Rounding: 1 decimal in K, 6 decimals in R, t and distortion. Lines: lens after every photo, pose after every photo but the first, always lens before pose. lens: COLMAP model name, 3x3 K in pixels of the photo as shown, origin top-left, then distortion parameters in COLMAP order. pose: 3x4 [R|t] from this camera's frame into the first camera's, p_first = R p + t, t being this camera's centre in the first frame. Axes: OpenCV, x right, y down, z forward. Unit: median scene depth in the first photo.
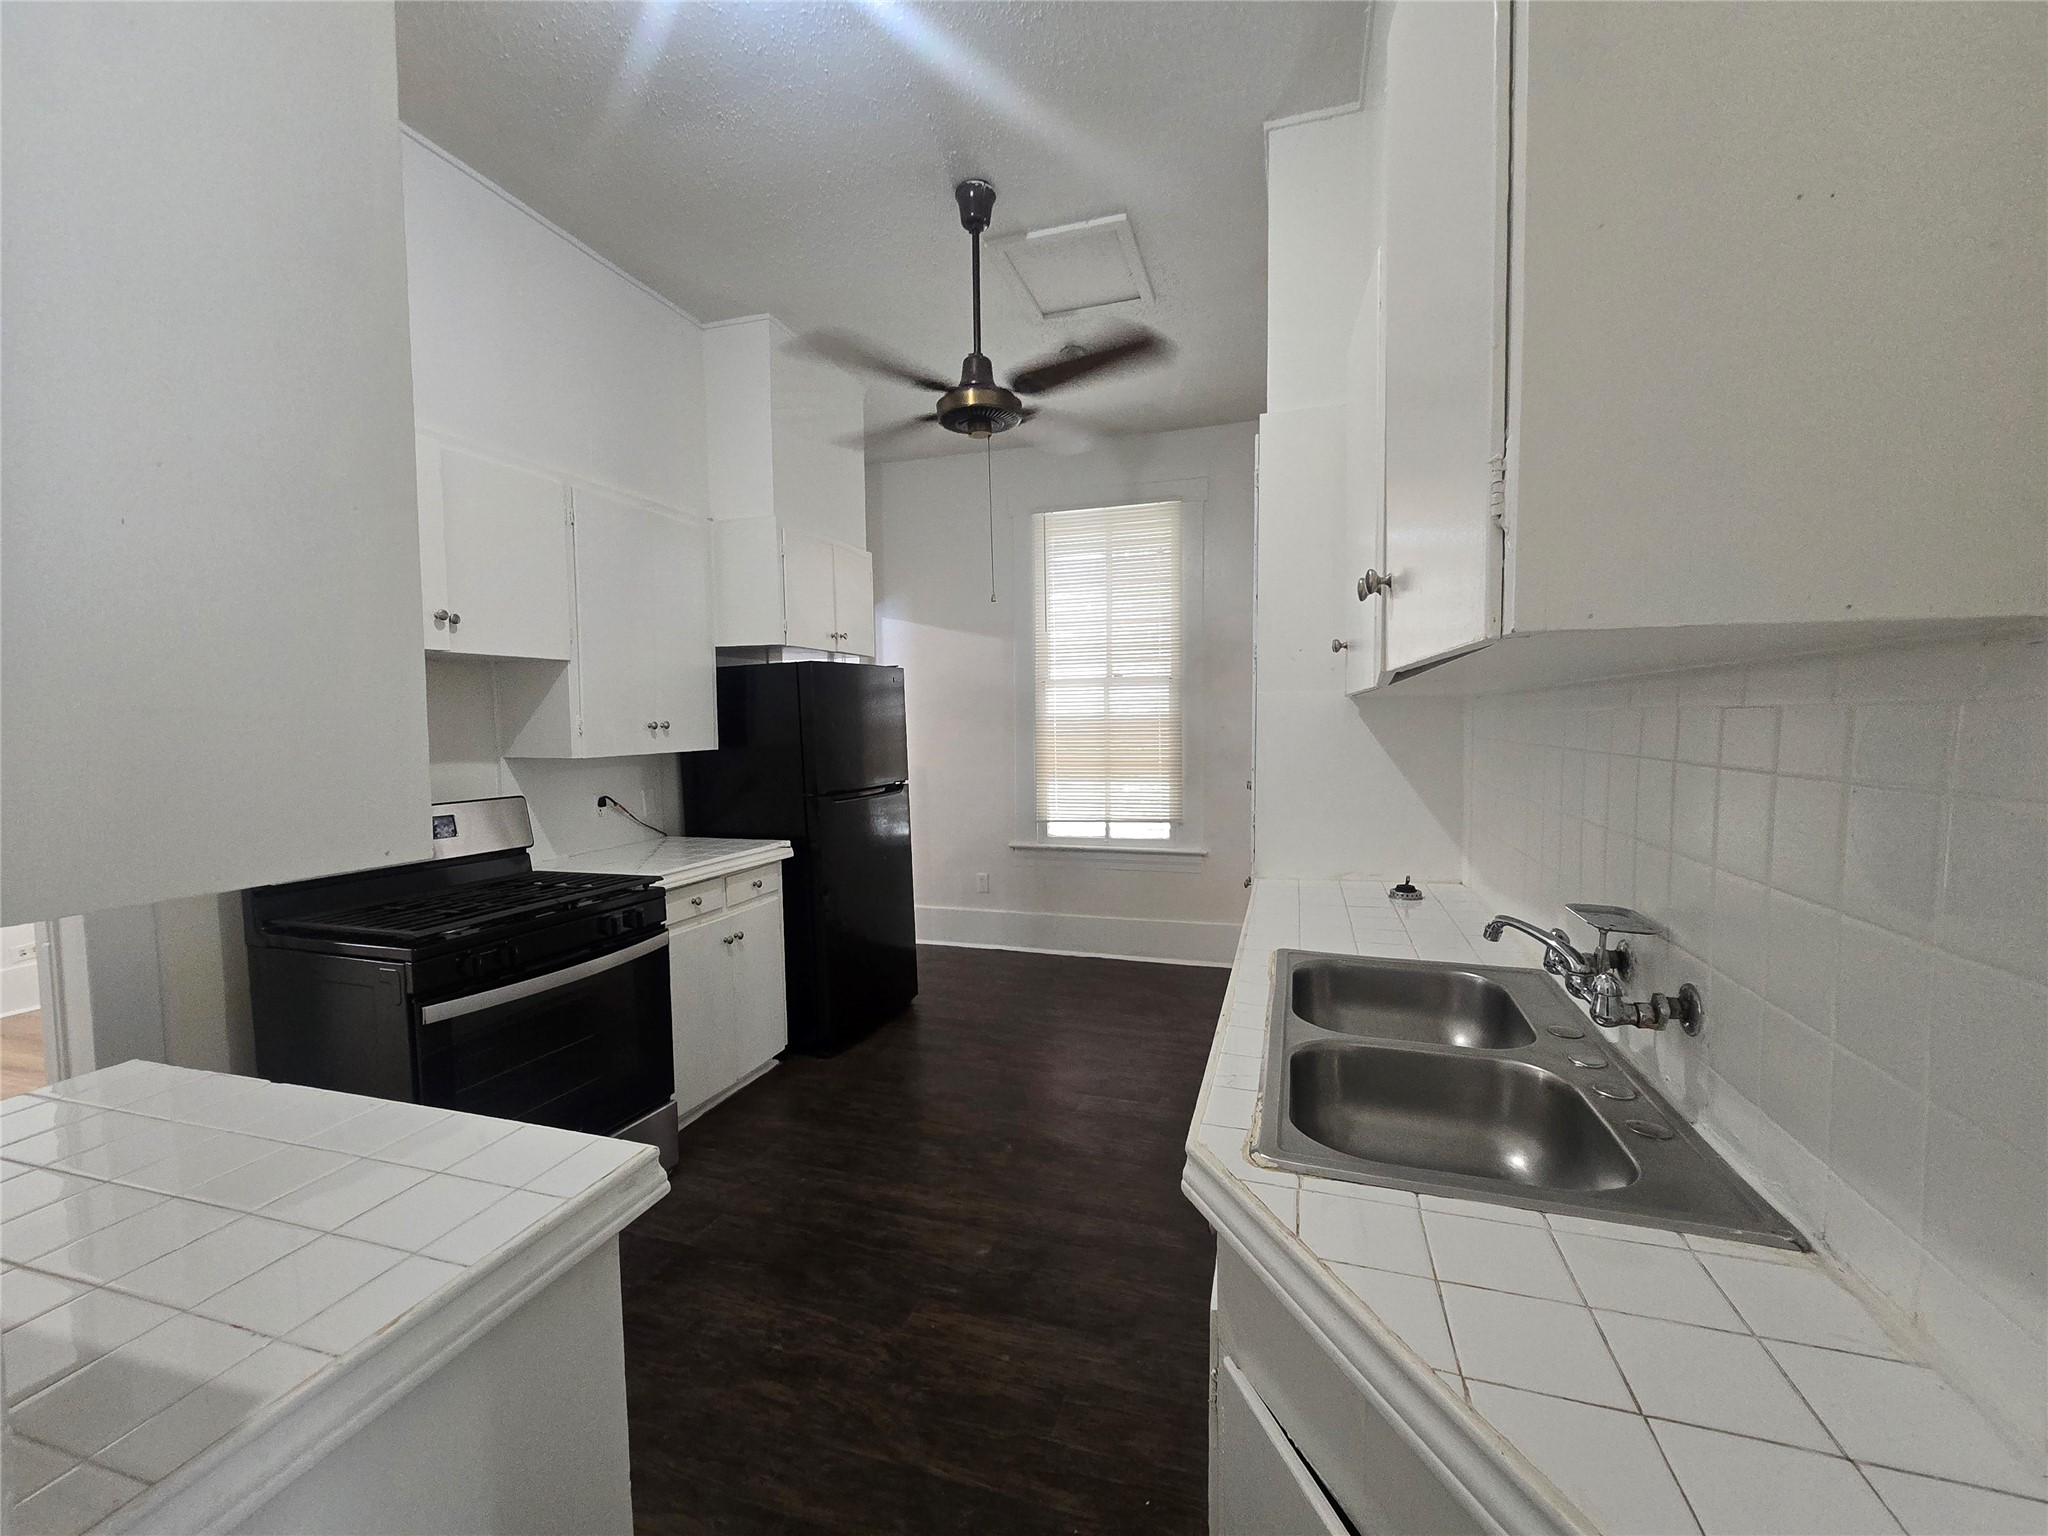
lens RADIAL K [[839.0, 0, 1036.8], [0, 839.0, 761.8], [0, 0, 1]] dist [-0.001162, 0.000828]
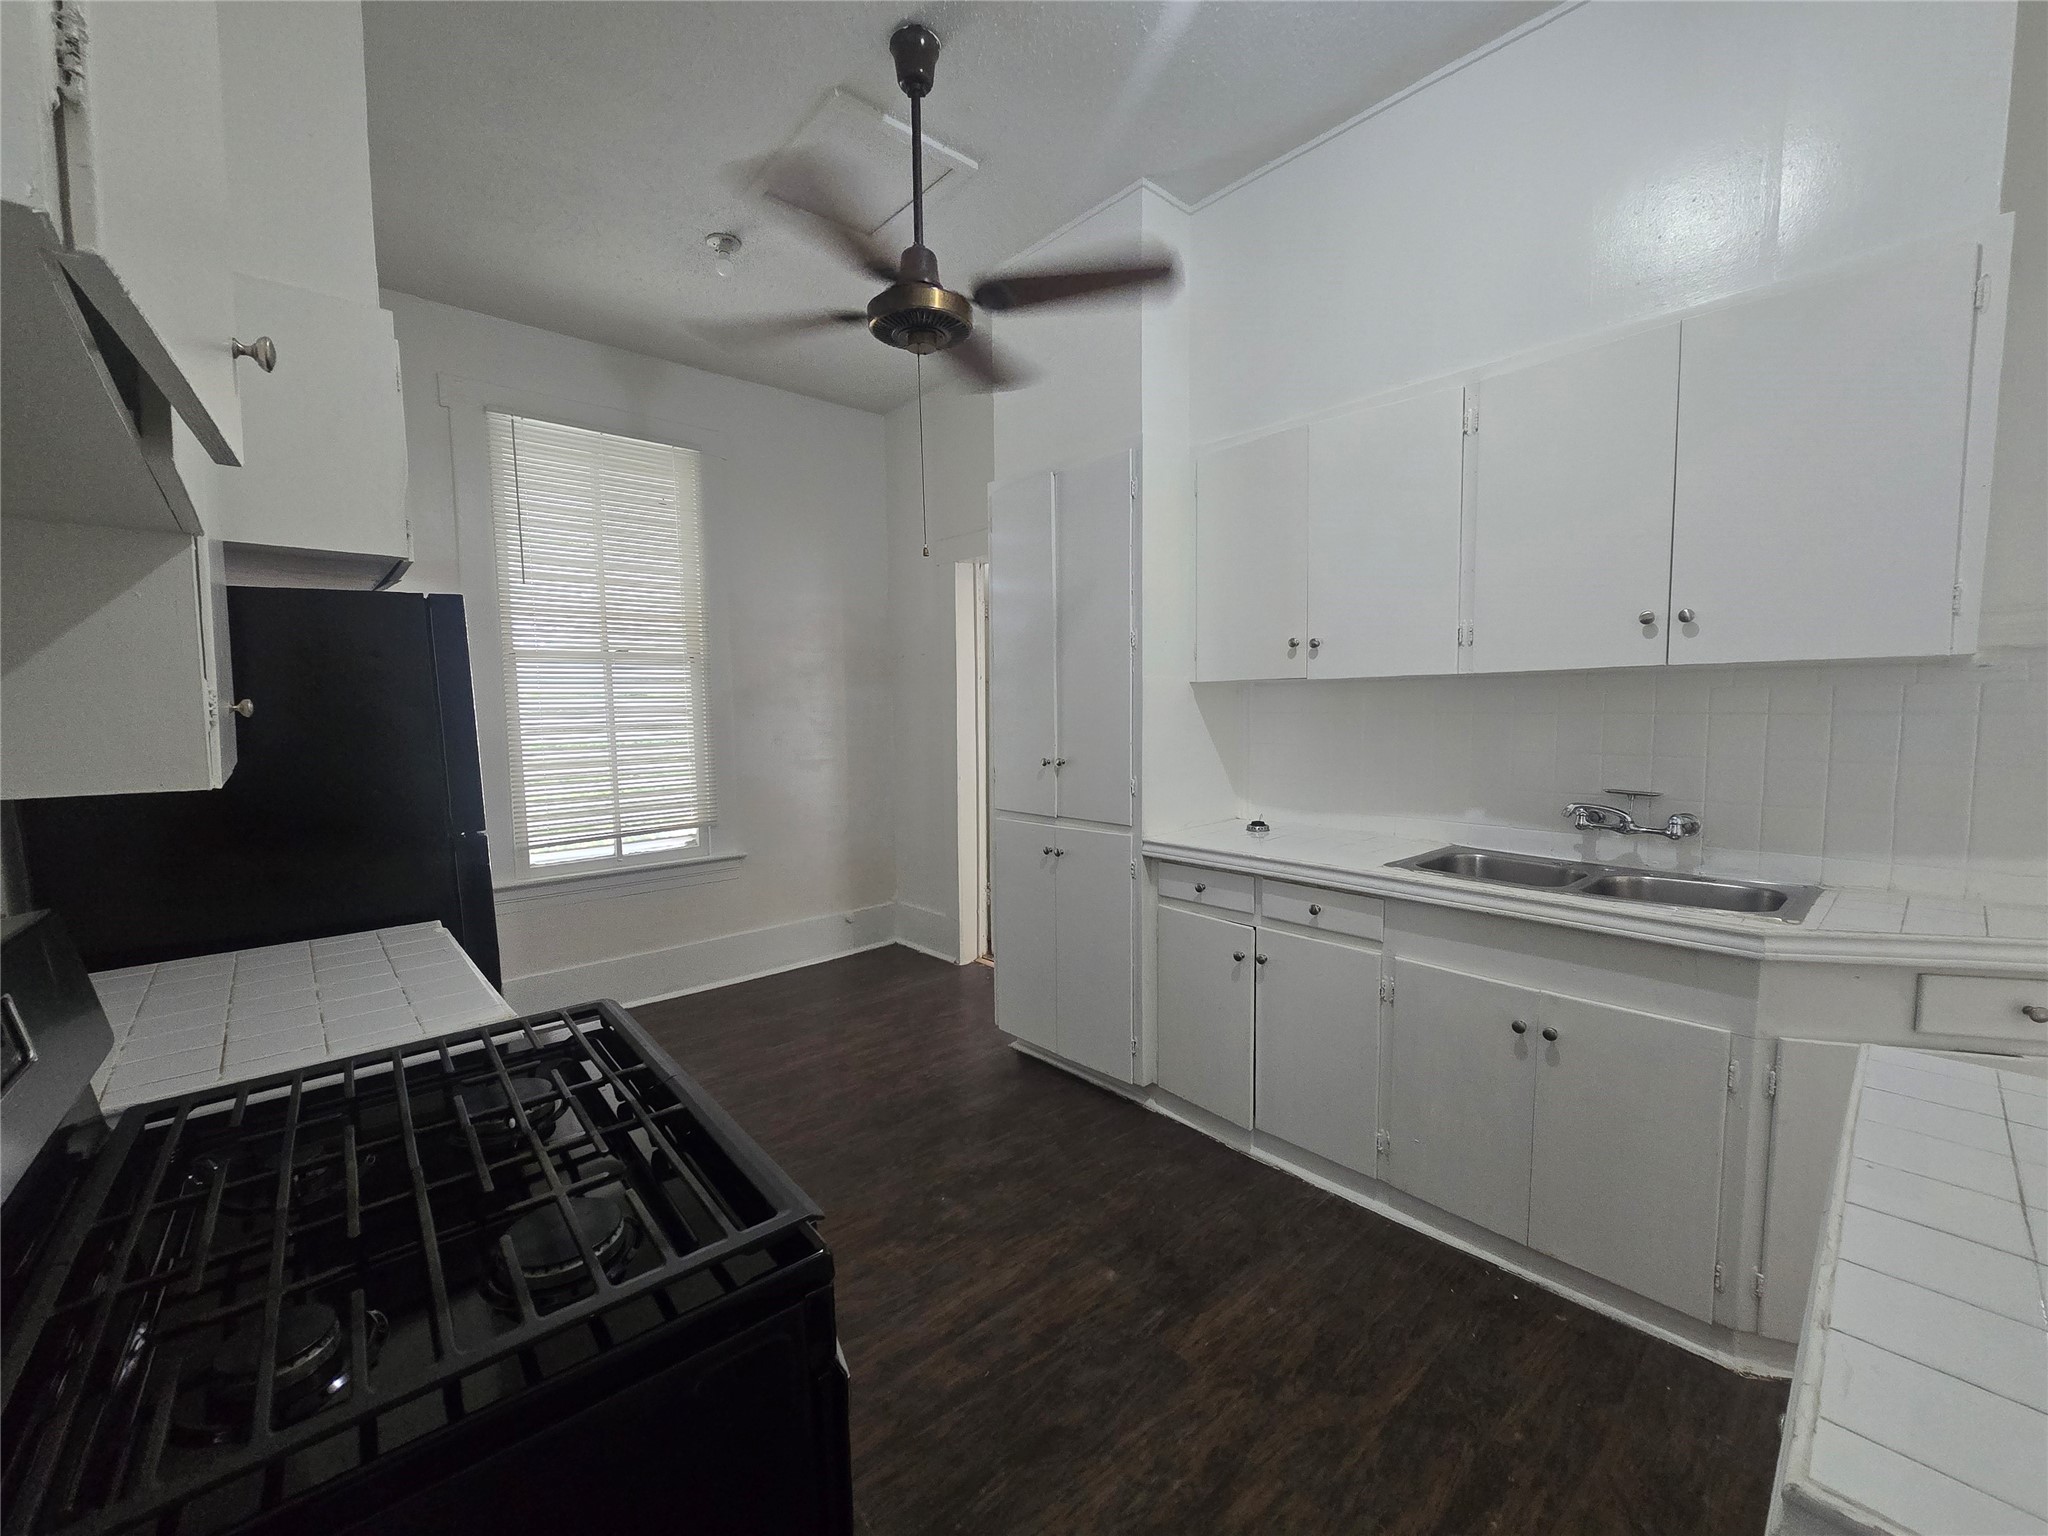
lens RADIAL K [[839.0, 0, 1020.0], [0, 839.0, 763.0], [0, 0, 1]] dist [-0.001162, 0.000828]
pose [[0.509744, -0.057082, 0.858431, -0.841959], [0.049181, 0.998098, 0.037165, -0.016242], [-0.858920, 0.023273, 0.511581, 0.578557]]
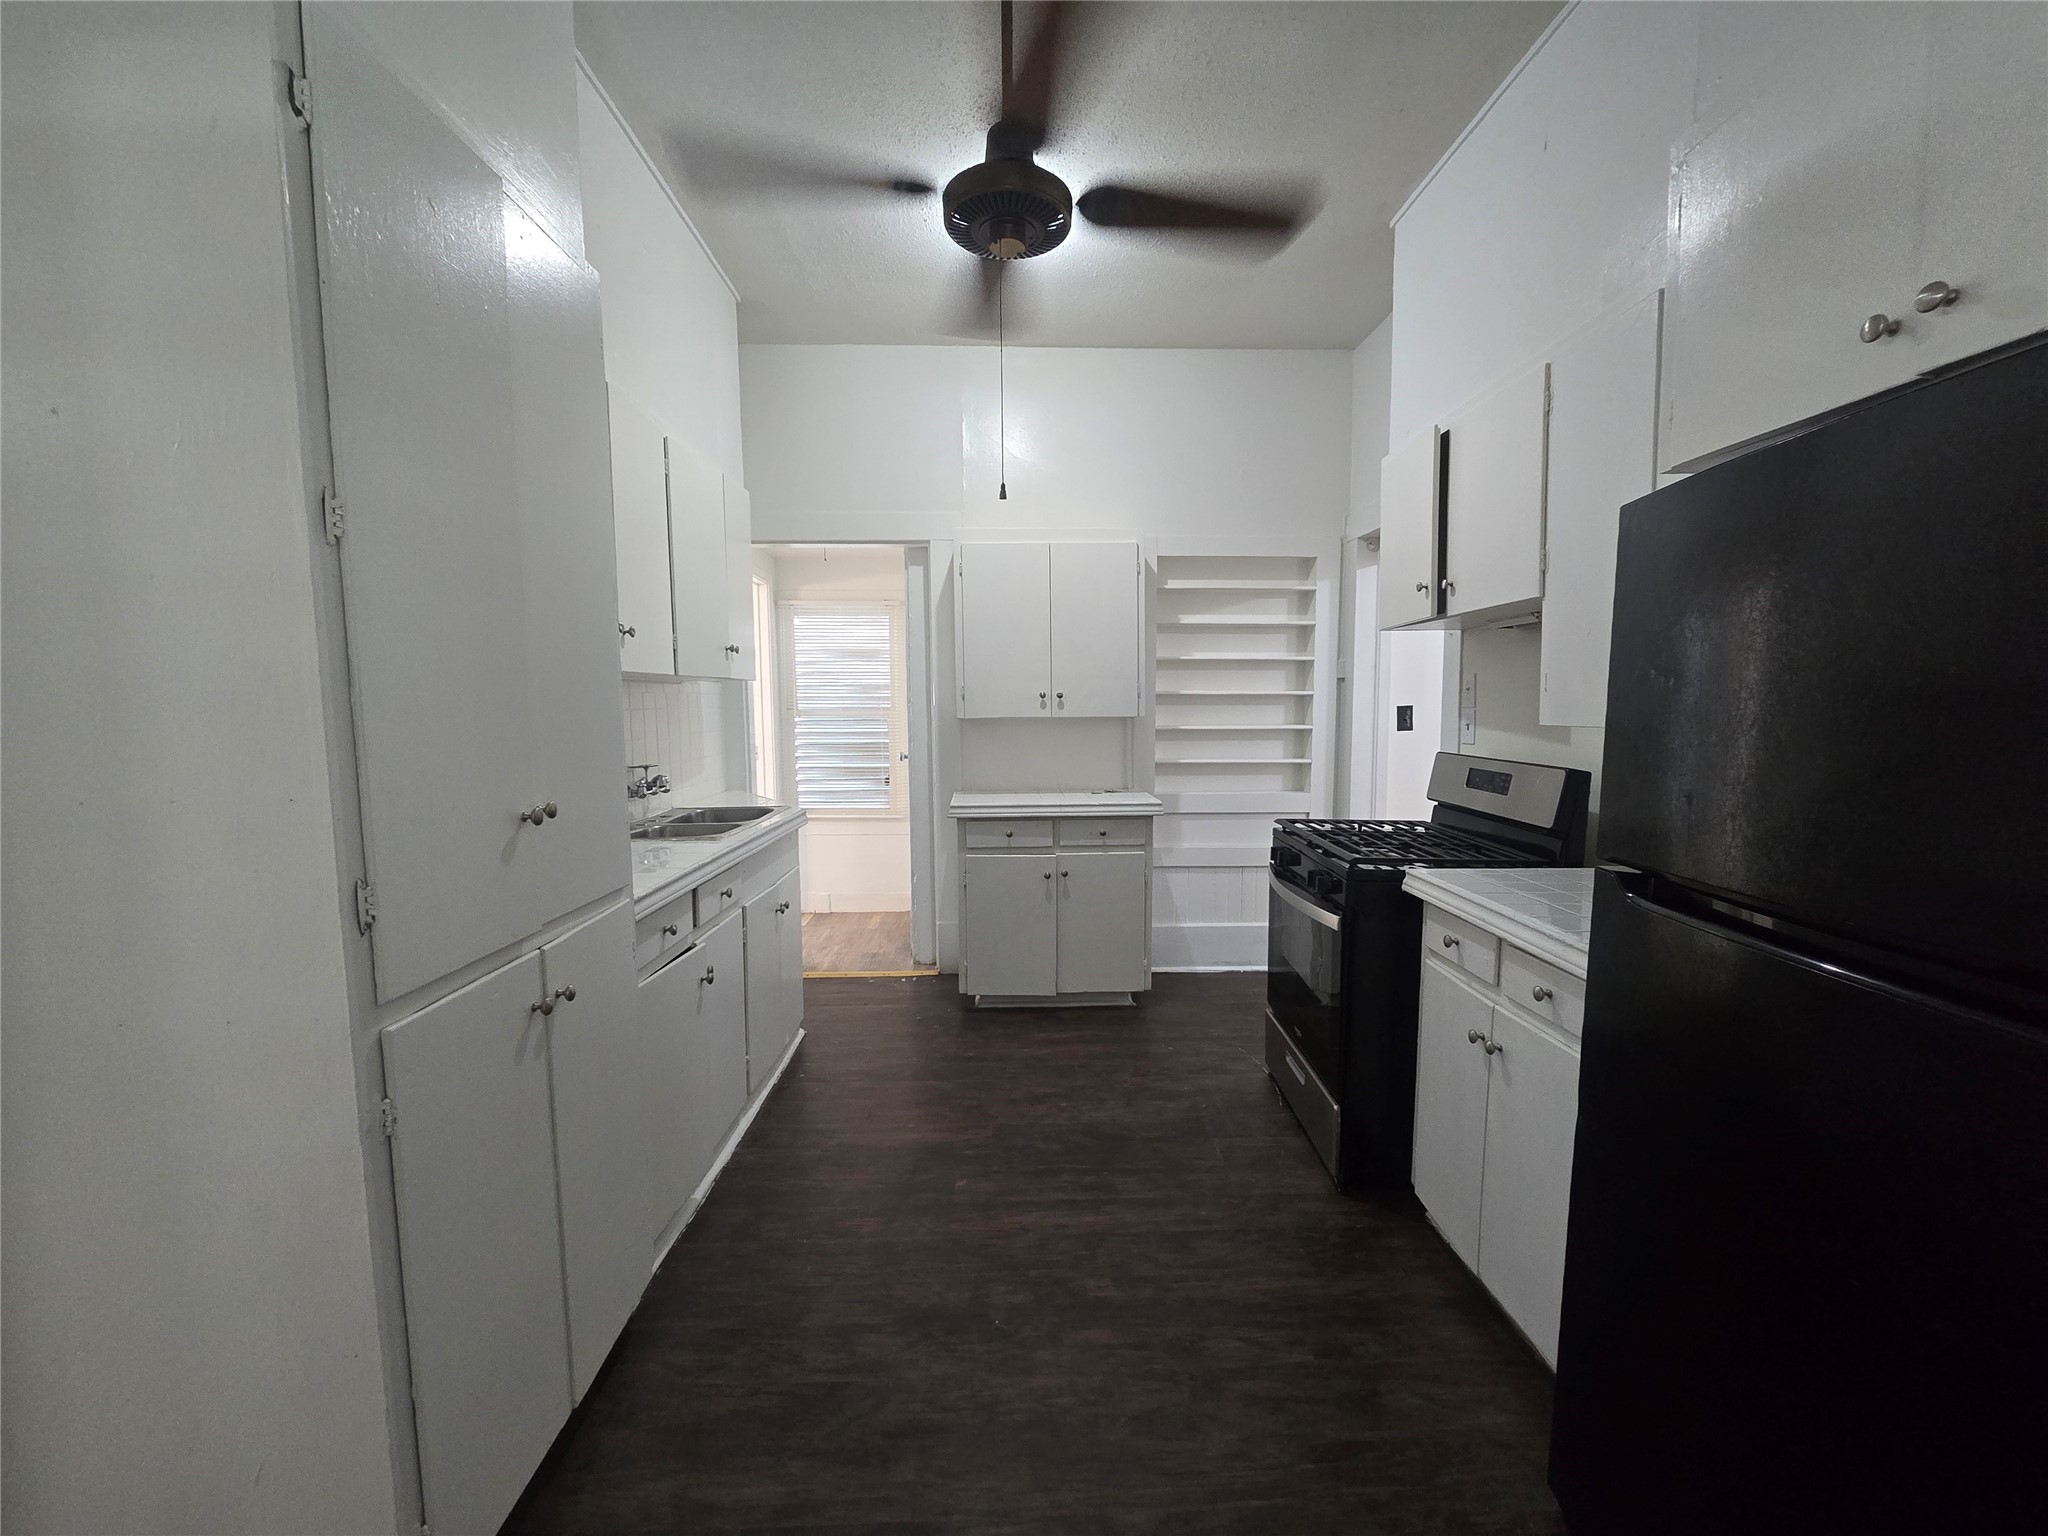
lens RADIAL K [[839.0, 0, 1027.0], [0, 839.0, 772.4], [0, 0, 1]] dist [-0.001162, 0.000828]
pose [[-0.946530, 0.053846, -0.318089, 0.163074], [0.007492, 0.989376, 0.145185, -0.090000], [0.322528, 0.135039, -0.936878, 1.891301]]
